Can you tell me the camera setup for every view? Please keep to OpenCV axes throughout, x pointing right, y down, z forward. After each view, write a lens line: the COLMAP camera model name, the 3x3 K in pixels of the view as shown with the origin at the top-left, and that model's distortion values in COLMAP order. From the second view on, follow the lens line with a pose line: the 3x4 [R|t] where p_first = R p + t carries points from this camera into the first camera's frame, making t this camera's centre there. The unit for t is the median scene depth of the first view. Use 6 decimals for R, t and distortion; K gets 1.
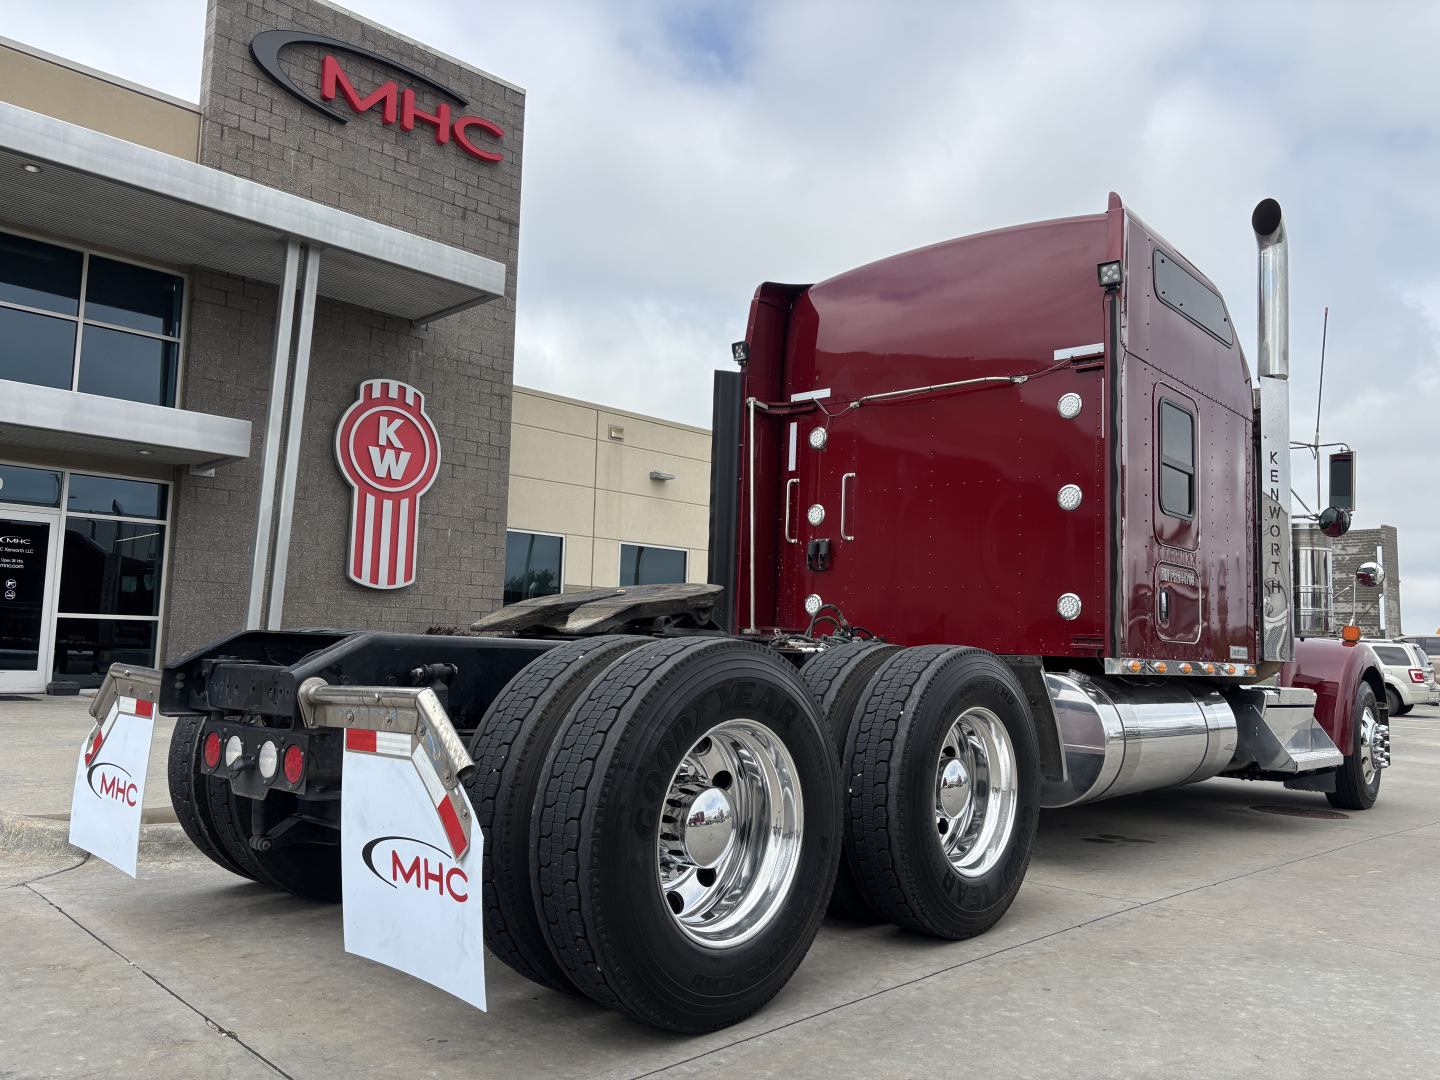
lens RADIAL K [[1093.7, 0, 730.7], [0, 1093.7, 539.6], [0, 0, 1]] dist [0.016439, -0.000938]
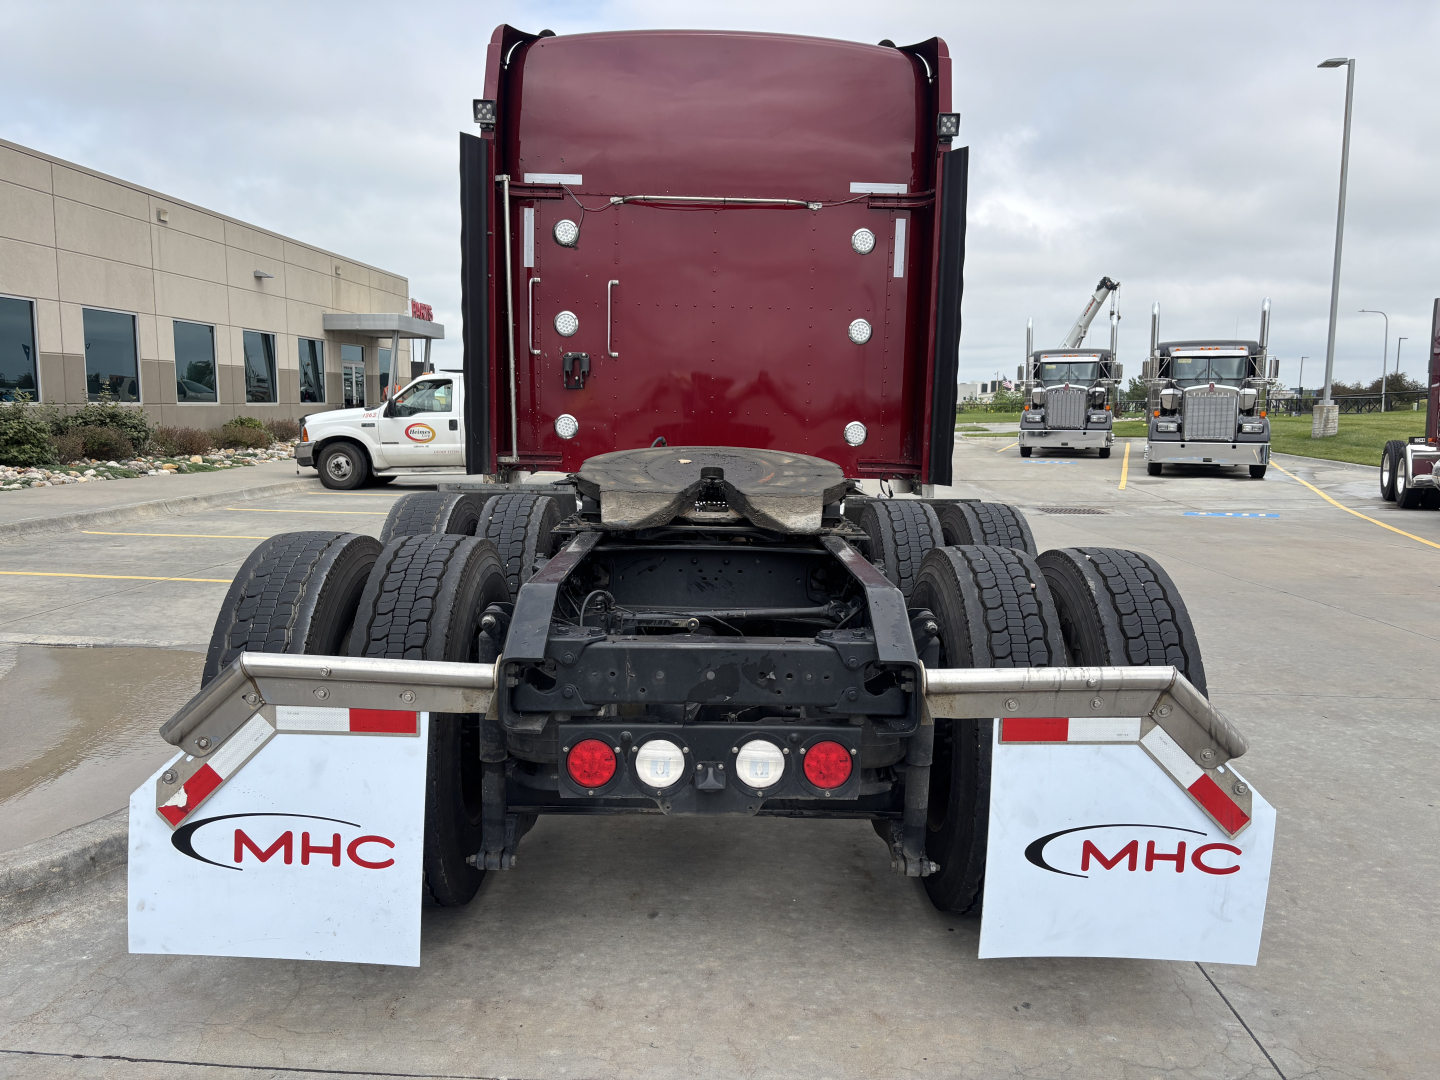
lens RADIAL K [[1093.7, 0, 730.7], [0, 1093.7, 539.6], [0, 0, 1]] dist [0.016439, -0.000938]
pose [[0.730444, -0.099590, 0.675673, -0.435151], [-0.067792, 0.973853, 0.216828, -0.052235], [-0.679600, -0.204186, 0.704594, 0.241691]]
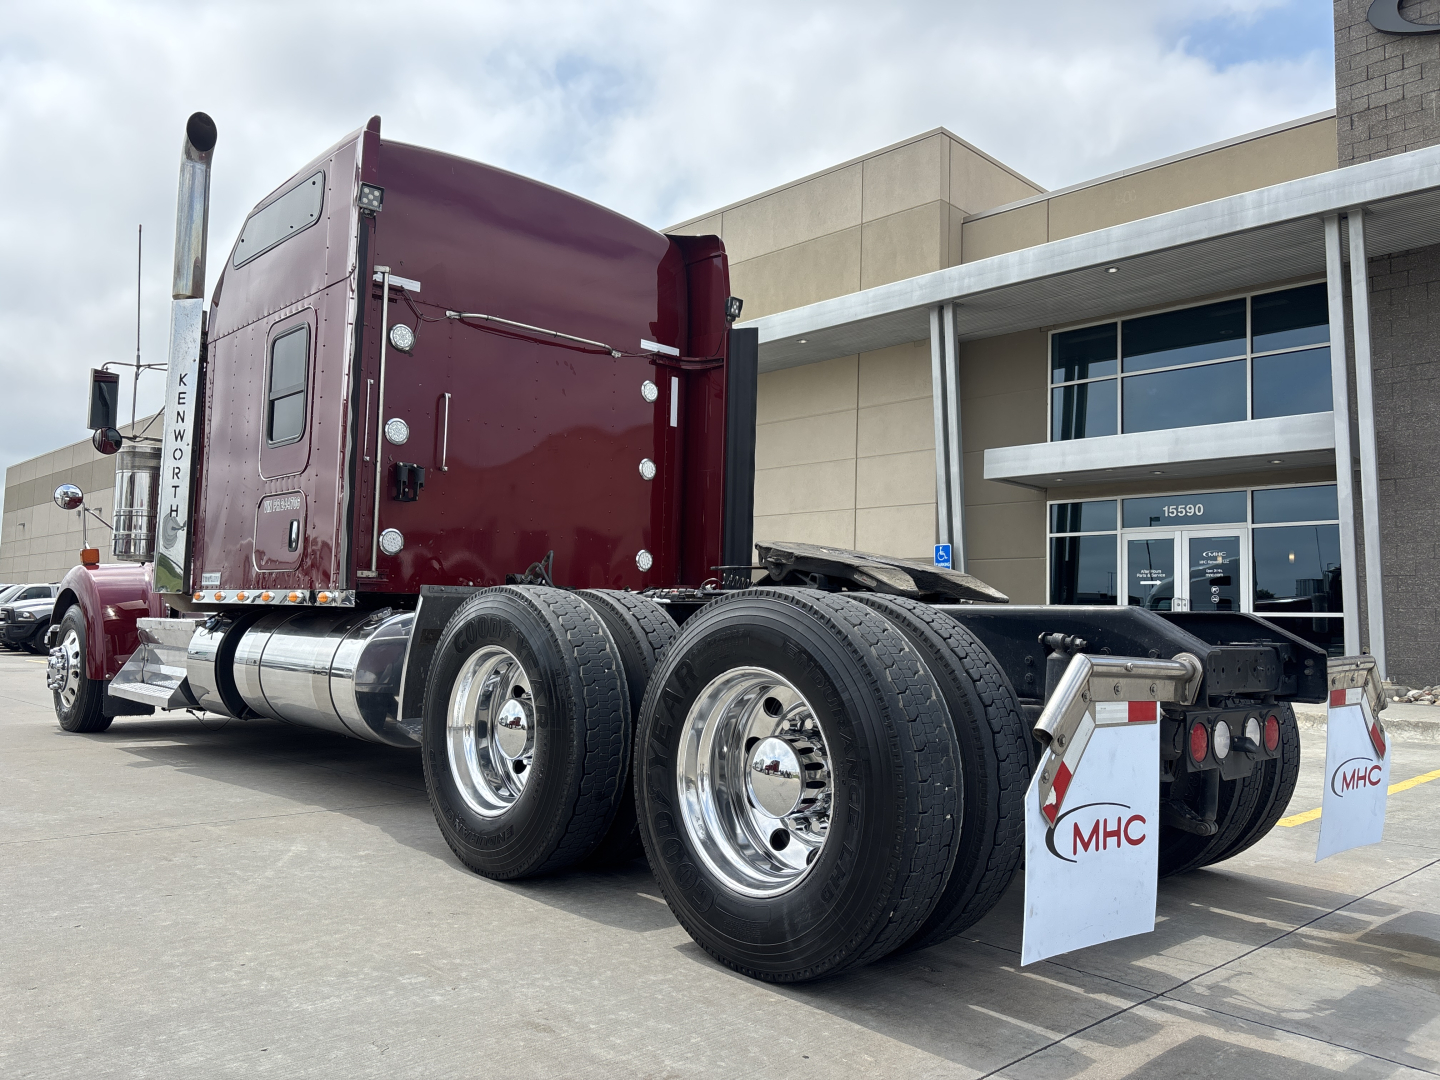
lens RADIAL K [[1095.9, 0, 720.0], [0, 1095.9, 540.0], [0, 0, 1]] dist [0.011575, -0.009189]
pose [[-0.019275, -0.106403, -0.994136, 1.063966], [0.079316, 0.991025, -0.107608, 0.137081], [0.996663, -0.080925, -0.010662, 0.895232]]
